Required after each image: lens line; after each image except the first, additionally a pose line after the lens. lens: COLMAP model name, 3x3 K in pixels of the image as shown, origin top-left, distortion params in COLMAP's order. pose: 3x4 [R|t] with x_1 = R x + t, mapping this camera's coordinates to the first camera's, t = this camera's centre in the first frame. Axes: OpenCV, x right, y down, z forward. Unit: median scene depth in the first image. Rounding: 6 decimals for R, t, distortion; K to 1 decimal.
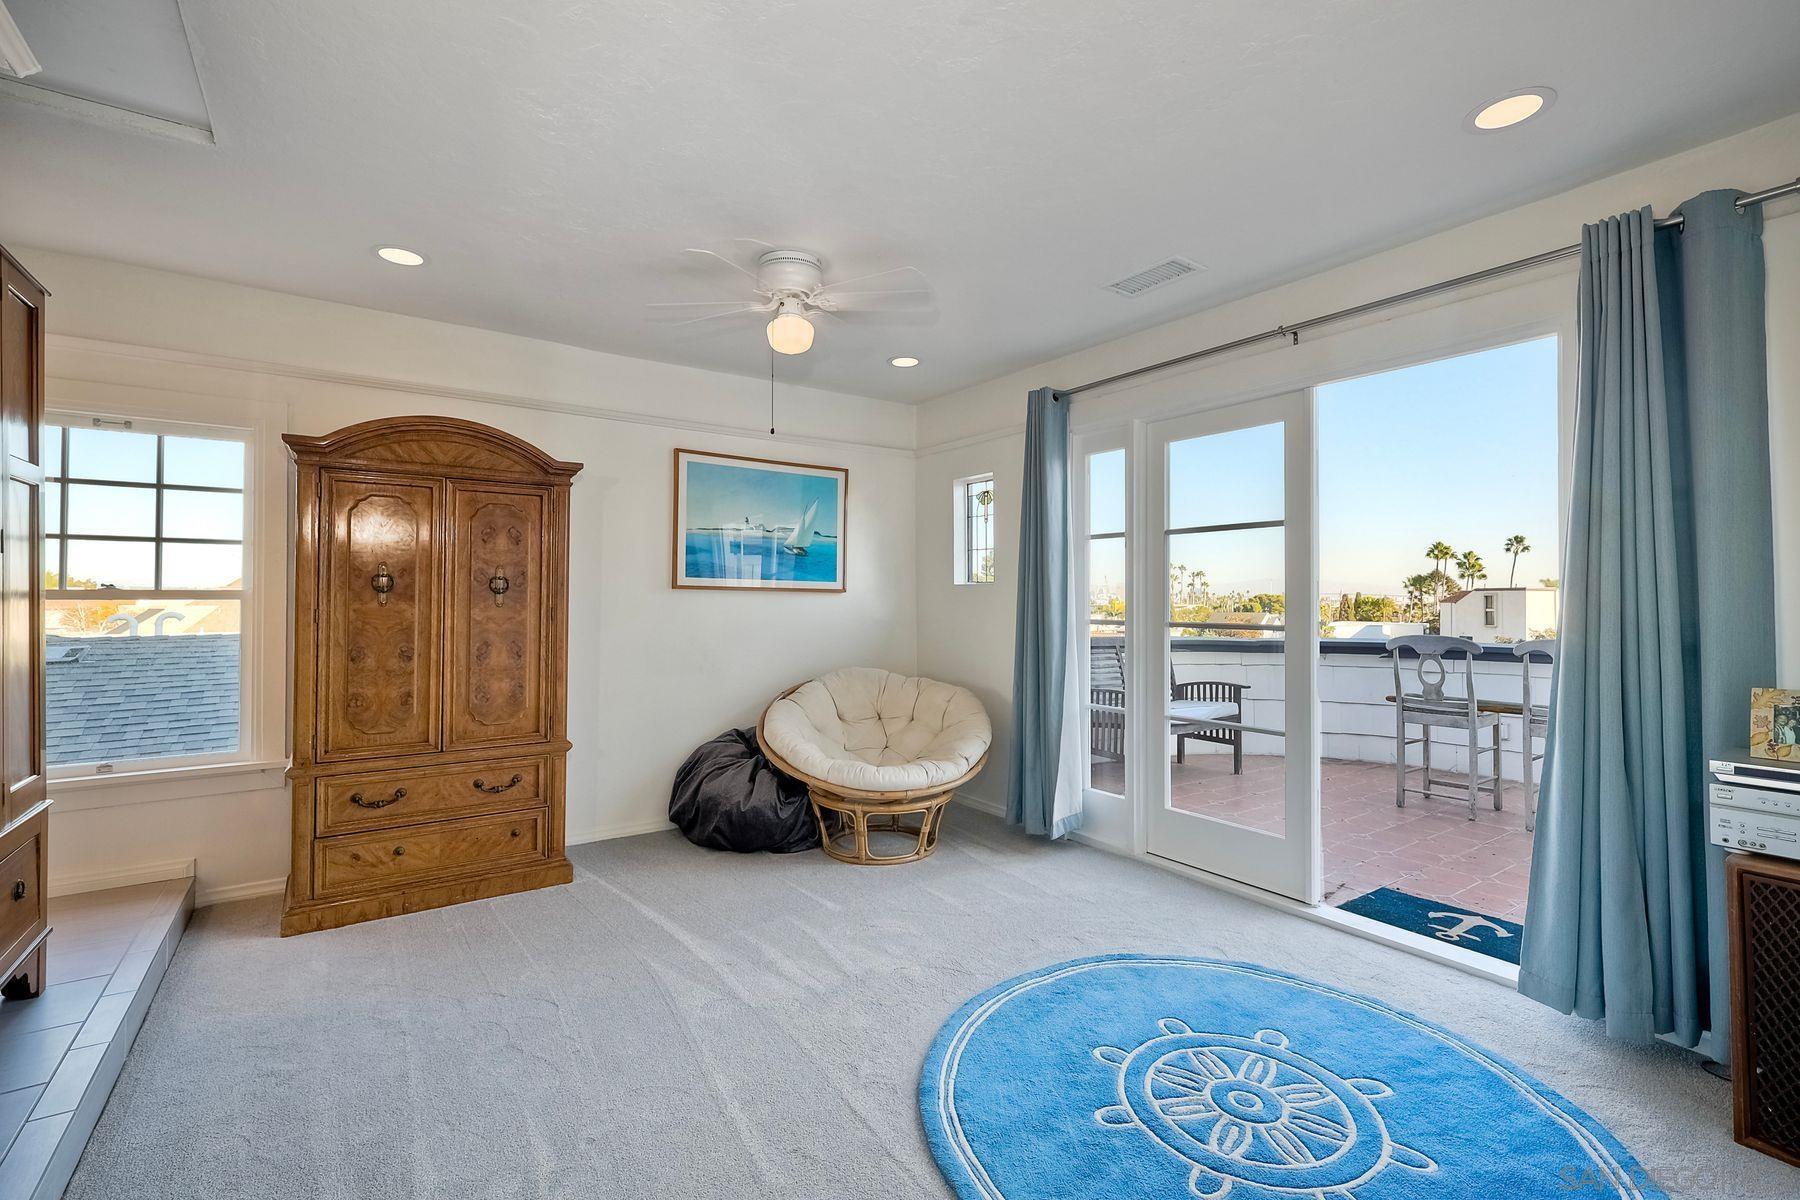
lens RADIAL K [[799.2, 0, 900.0], [0, 799.2, 600.0], [0, 0, 1]] dist [0.001709, 0.000226]
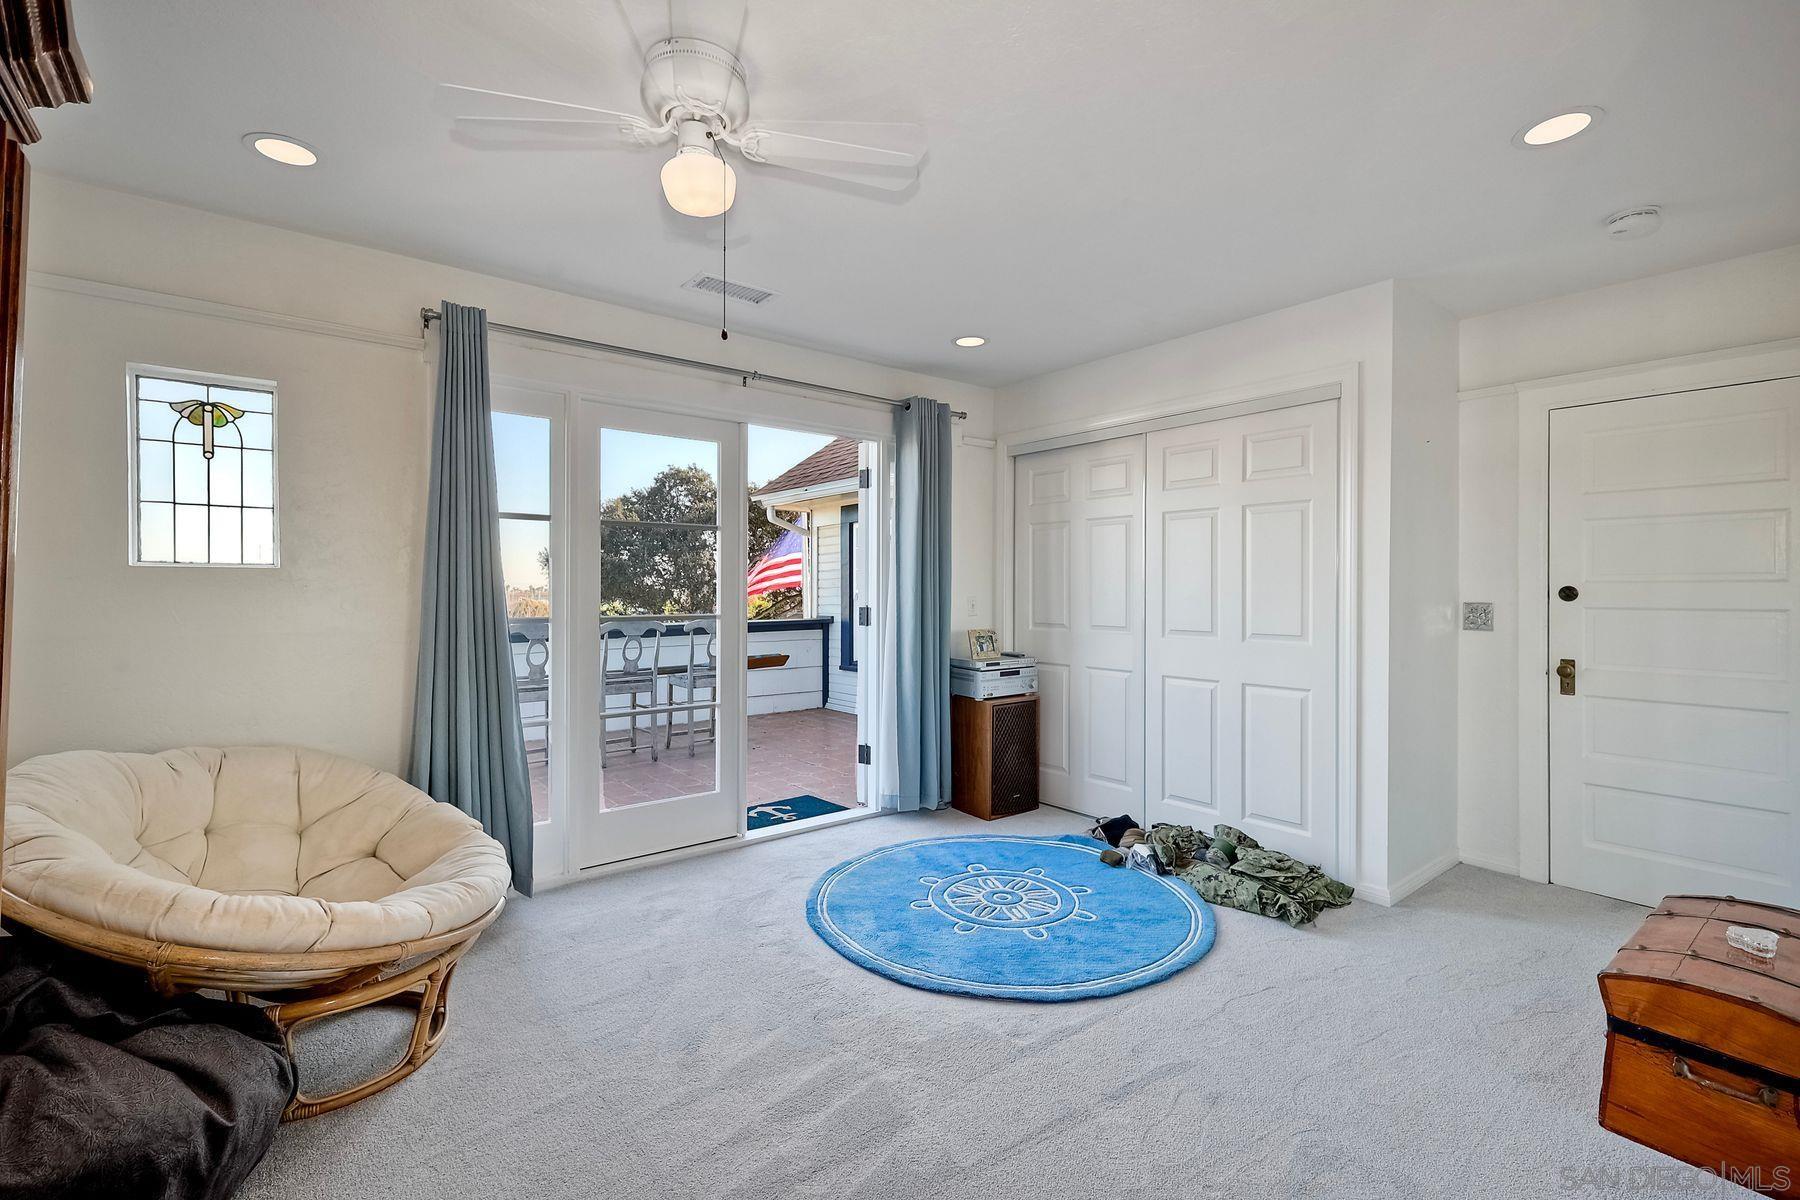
lens RADIAL K [[799.2, 0, 900.0], [0, 799.2, 600.0], [0, 0, 1]] dist [0.001709, 0.000226]
pose [[-0.075447, -0.015989, 0.997022, -0.667693], [-0.000012, 0.999871, 0.016034, -0.007715], [-0.997150, 0.001198, -0.075437, 0.750233]]
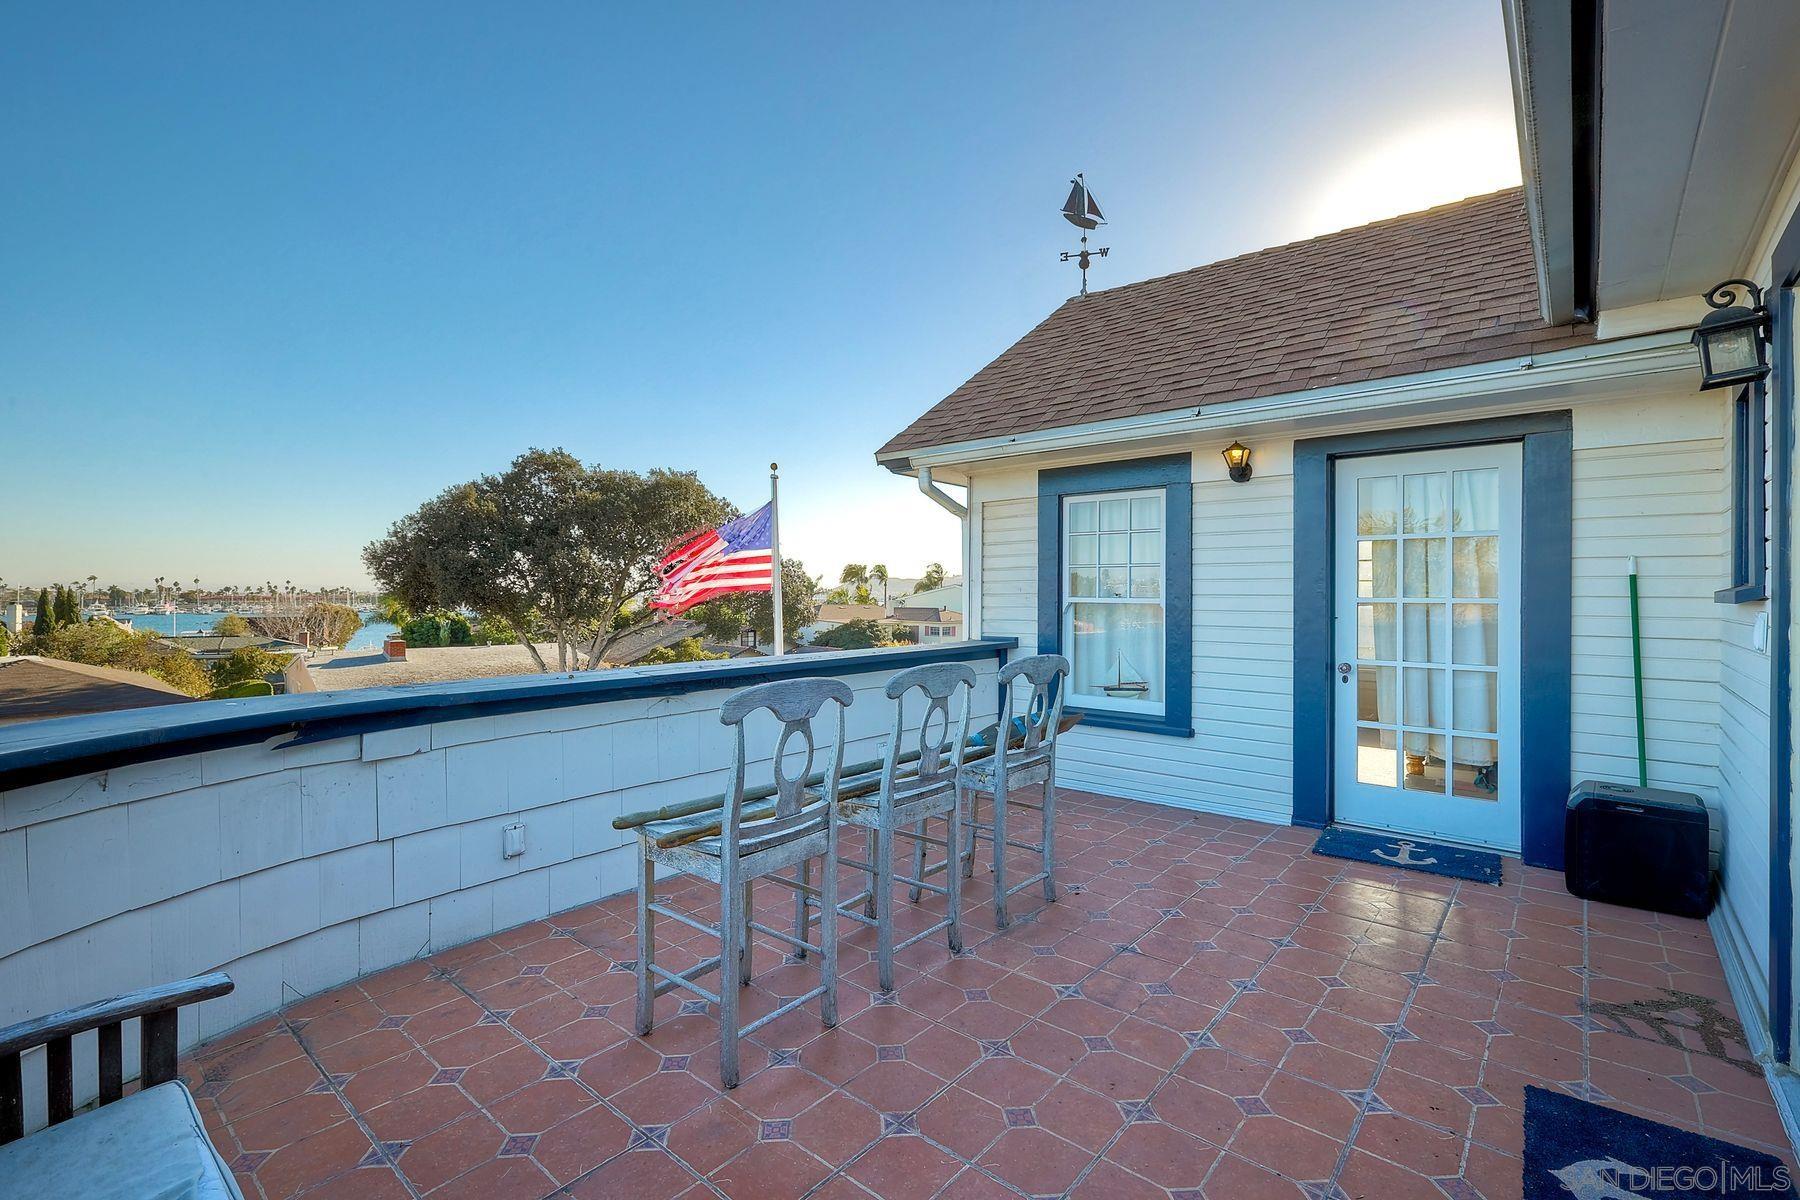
lens RADIAL K [[783.5, 0, 900.0], [0, 783.5, 600.0], [0, 0, 1]] dist [0.003278, 0.000450]
pose [[-0.280795, -0.012205, 0.959690, 0.283691], [-0.004872, 0.999924, 0.011291, -0.010940], [-0.959755, -0.001505, -0.280833, 1.406396]]
